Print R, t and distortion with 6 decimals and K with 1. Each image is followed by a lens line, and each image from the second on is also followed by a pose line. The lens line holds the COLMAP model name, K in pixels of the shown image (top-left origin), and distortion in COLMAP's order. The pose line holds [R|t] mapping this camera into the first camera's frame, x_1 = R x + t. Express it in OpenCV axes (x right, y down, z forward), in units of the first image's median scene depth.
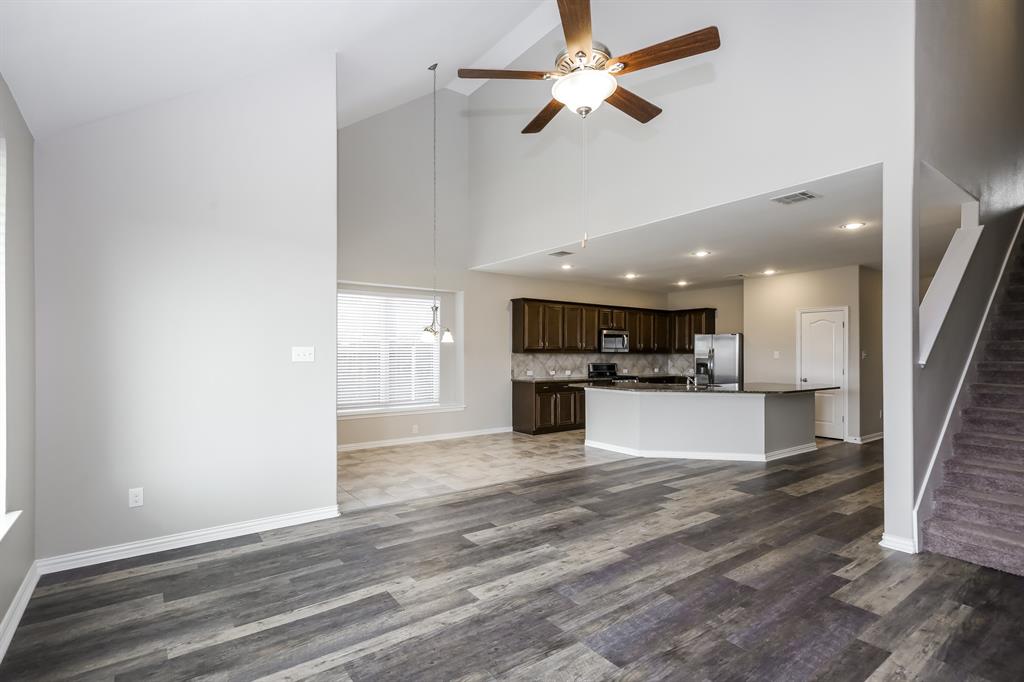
lens RADIAL K [[495.8, 0, 503.3], [0, 495.8, 355.0], [0, 0, 1]] dist [0.003525, 0.000276]
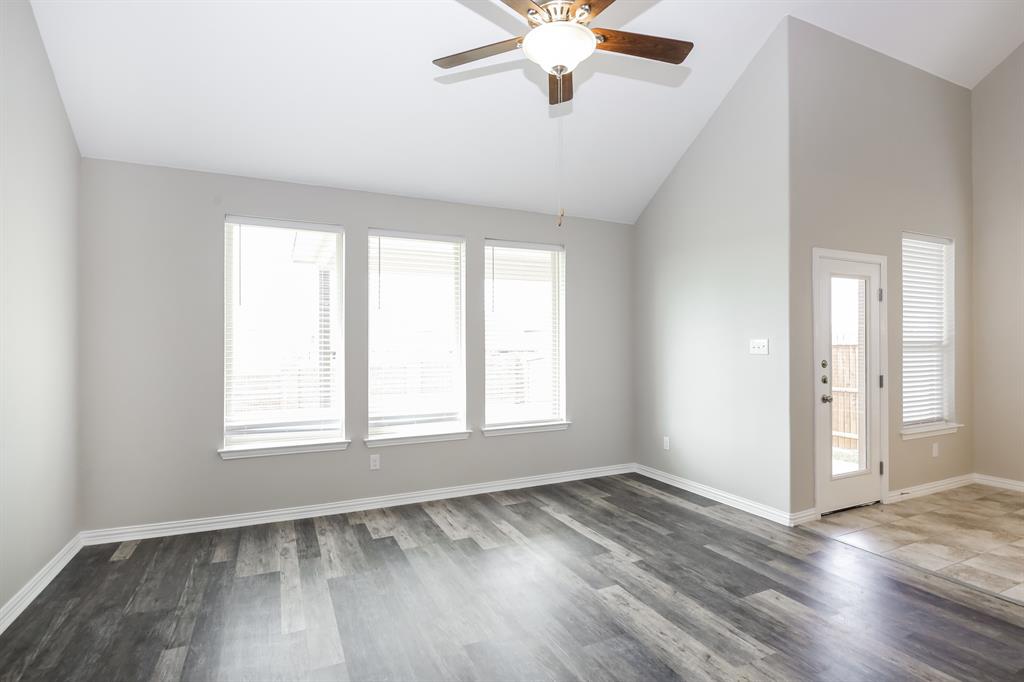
lens RADIAL K [[500.3, 0, 512.0], [0, 500.3, 341.0], [0, 0, 1]] dist [-0.017783, -0.000345]
pose [[-0.190474, -0.007355, -0.981665, 0.663904], [-0.001815, 0.999973, -0.007140, -0.004517], [0.981690, 0.000421, -0.190483, 0.689690]]
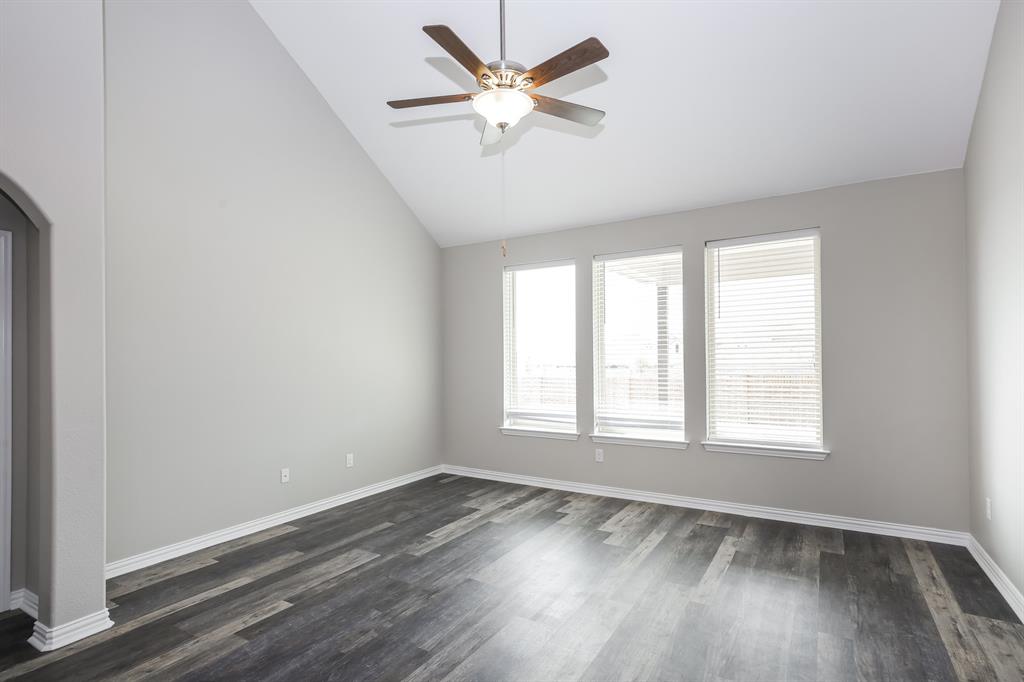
lens RADIAL K [[499.6, 0, 511.1], [0, 499.6, 346.3], [0, 0, 1]] dist [0.002577, -0.000063]
pose [[-0.924935, 0.001360, -0.380123, 0.354098], [0.009128, 0.999785, -0.018633, -0.004043], [0.380016, -0.020704, -0.924748, 1.265132]]
